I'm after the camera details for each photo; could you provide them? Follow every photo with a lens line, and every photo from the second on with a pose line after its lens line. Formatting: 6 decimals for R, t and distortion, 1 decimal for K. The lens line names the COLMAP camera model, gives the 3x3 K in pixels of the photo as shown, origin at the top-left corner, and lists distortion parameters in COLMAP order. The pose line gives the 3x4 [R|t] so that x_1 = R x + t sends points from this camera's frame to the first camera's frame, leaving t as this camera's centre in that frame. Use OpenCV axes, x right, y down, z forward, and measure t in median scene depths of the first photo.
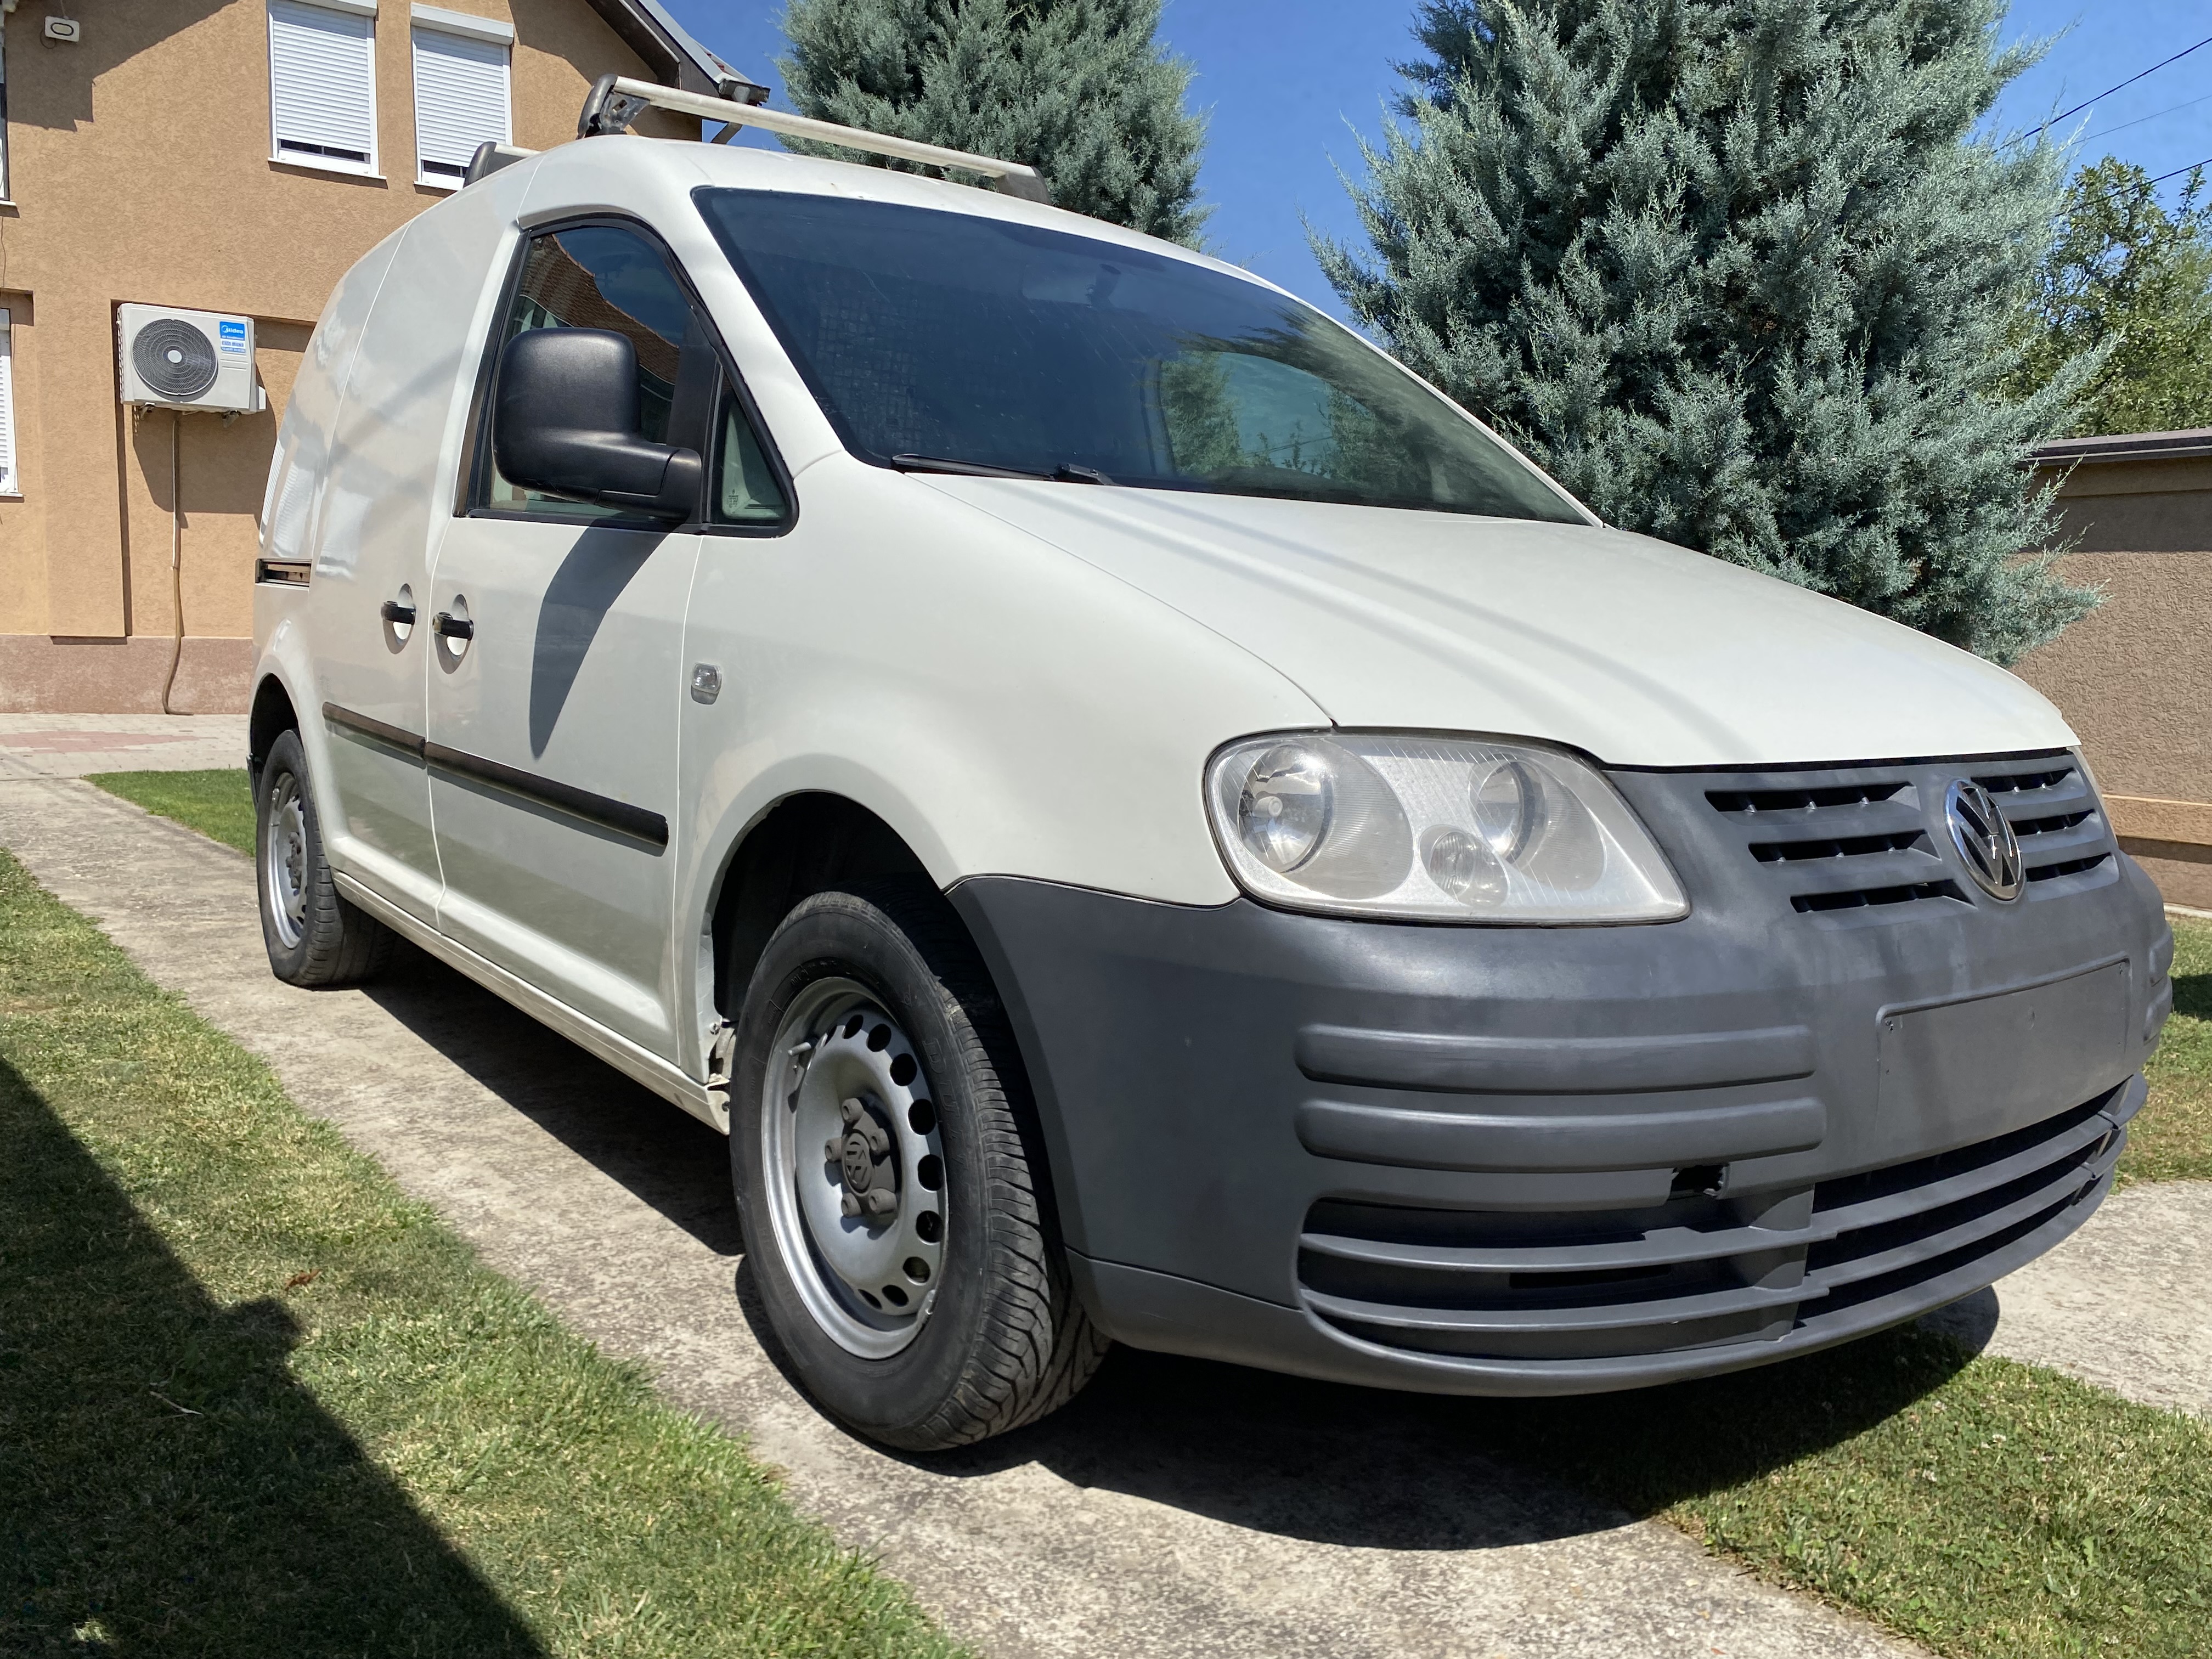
lens RADIAL K [[1723.8, 0, 1112.1], [0, 1723.8, 775.1], [0, 0, 1]] dist [0.037822, -0.038806]
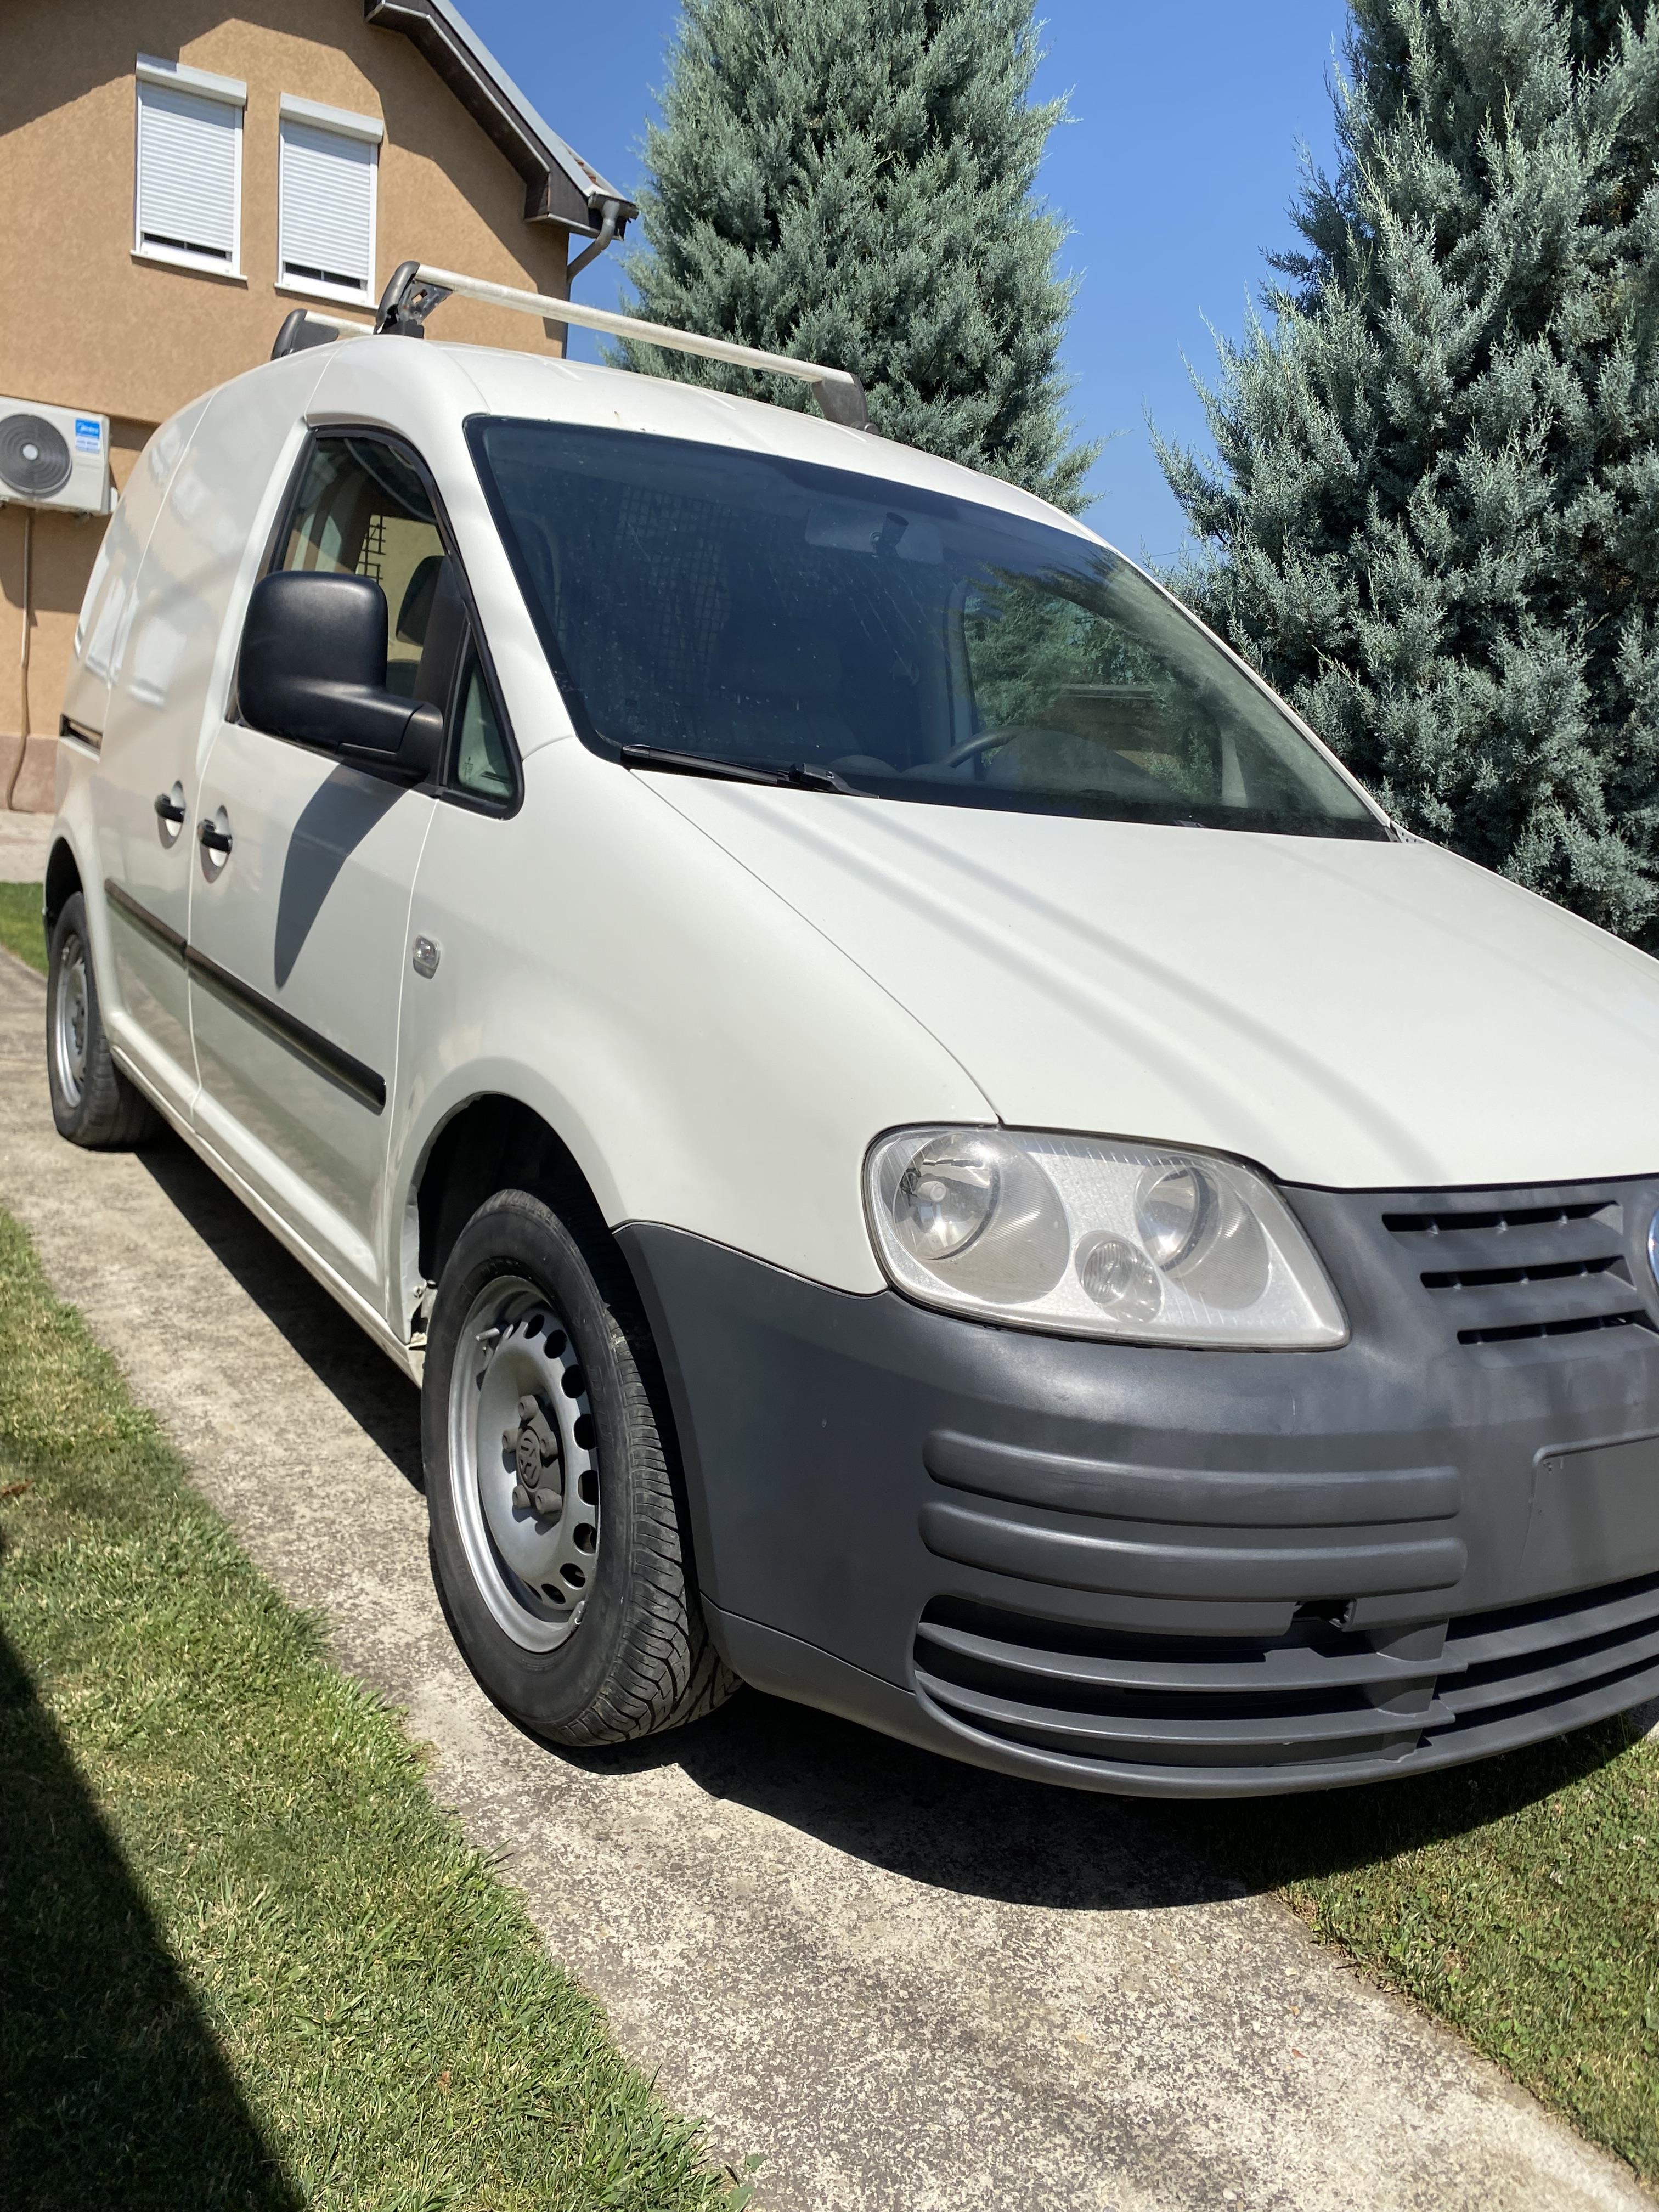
lens RADIAL K [[1723.8, 0, 829.8], [0, 1723.8, 1095.9], [0, 0, 1]] dist [0.037822, -0.038806]
pose [[0.994796, 0.087492, -0.052217, 0.054731], [-0.082374, 0.992233, 0.093207, -0.084173], [0.059966, -0.088420, 0.994277, 0.015668]]
